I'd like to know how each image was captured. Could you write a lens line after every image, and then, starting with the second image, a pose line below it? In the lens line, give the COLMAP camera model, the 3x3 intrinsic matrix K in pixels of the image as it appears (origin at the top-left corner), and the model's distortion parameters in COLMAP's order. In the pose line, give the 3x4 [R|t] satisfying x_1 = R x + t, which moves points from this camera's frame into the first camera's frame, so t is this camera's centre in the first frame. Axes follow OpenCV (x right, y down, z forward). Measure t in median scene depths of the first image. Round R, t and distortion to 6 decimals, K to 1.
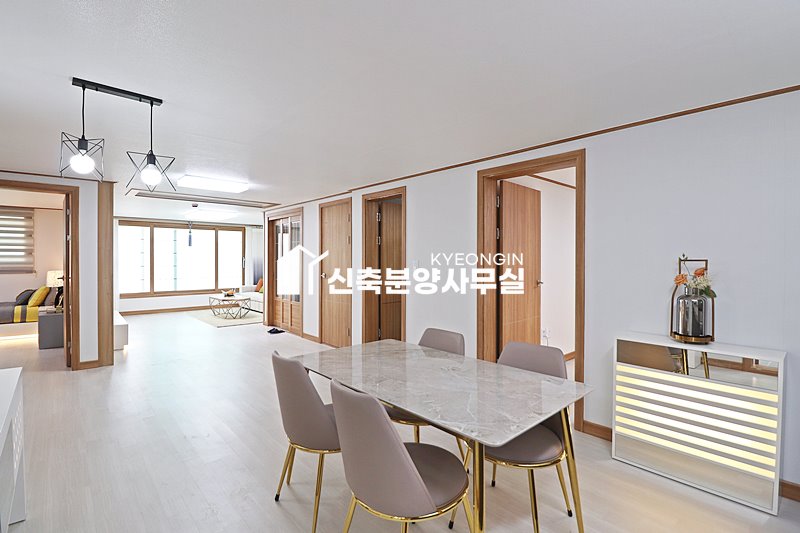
lens RADIAL K [[373.2, 0, 401.2], [0, 373.2, 259.3], [0, 0, 1]] dist [0.000026, -0.014877]
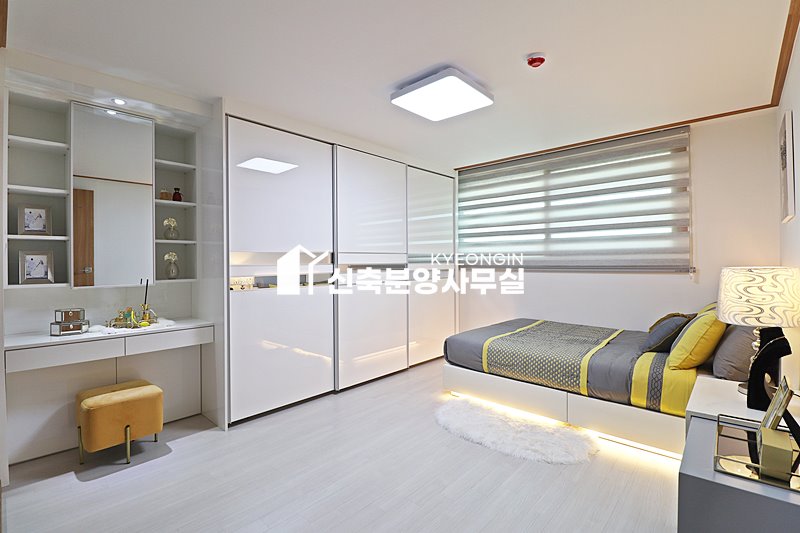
lens RADIAL K [[376.2, 0, 398.8], [0, 376.2, 262.4], [0, 0, 1]] dist [-0.000382, -0.000090]
pose [[0.093427, -0.002663, -0.995623, -0.590639], [0.006795, 0.999975, -0.002037, 0.023707], [0.995603, -0.006575, 0.093443, 0.616596]]
